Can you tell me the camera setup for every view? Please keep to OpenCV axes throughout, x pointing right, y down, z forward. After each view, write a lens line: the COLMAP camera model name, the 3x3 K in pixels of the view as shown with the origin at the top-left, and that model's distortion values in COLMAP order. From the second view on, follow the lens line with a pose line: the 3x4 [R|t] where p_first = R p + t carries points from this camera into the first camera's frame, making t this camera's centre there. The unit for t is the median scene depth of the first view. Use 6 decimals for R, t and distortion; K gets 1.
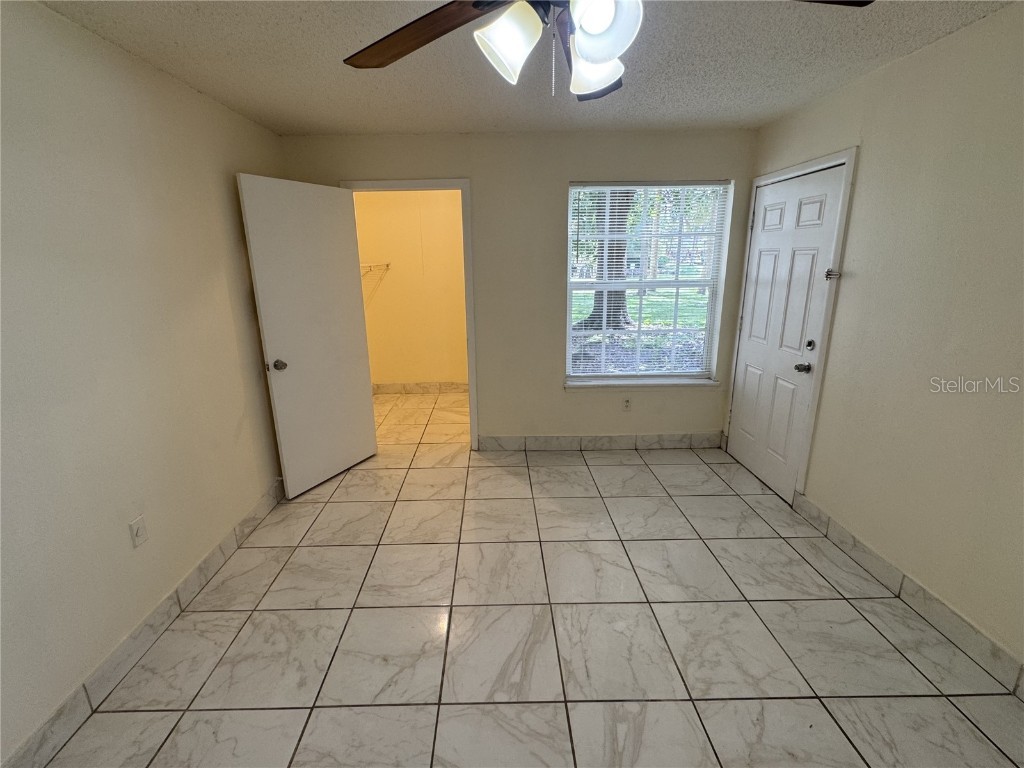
lens RADIAL K [[433.3, 0, 507.2], [0, 433.3, 380.8], [0, 0, 1]] dist [0.002799, 0.000614]
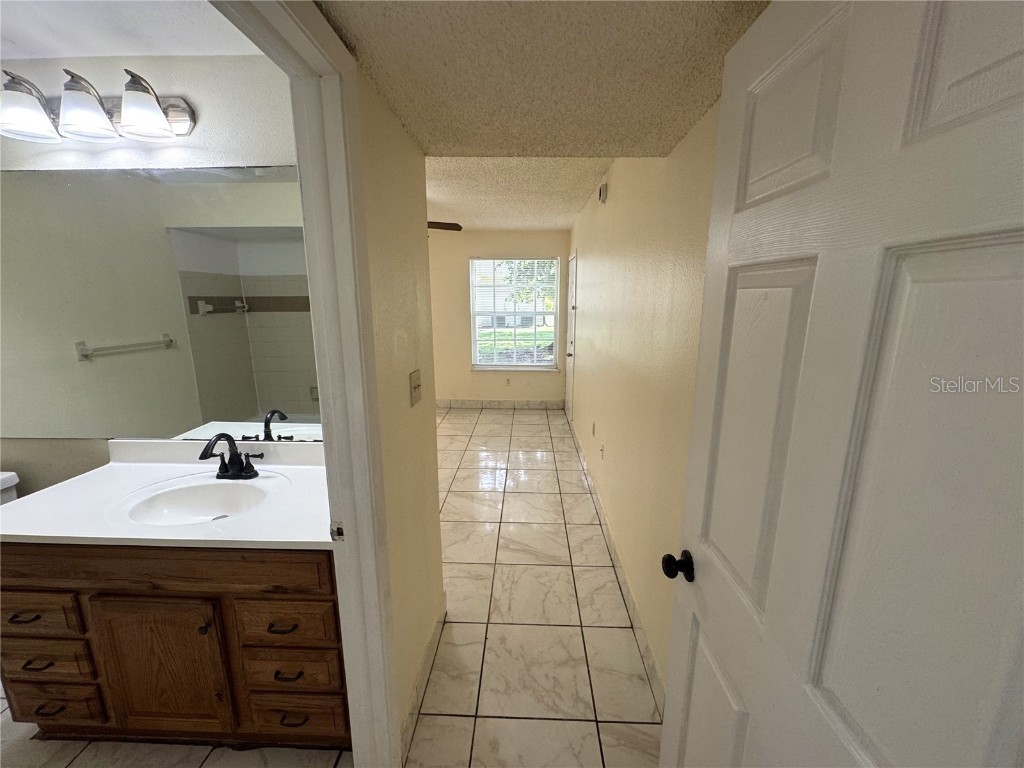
lens RADIAL K [[433.3, 0, 513.6], [0, 433.3, 388.0], [0, 0, 1]] dist [0.002799, 0.000614]
pose [[0.997546, 0.034979, -0.060645, 0.426766], [-0.039155, 0.996842, -0.069089, 0.209239], [0.058037, 0.071294, 0.995765, -0.746275]]
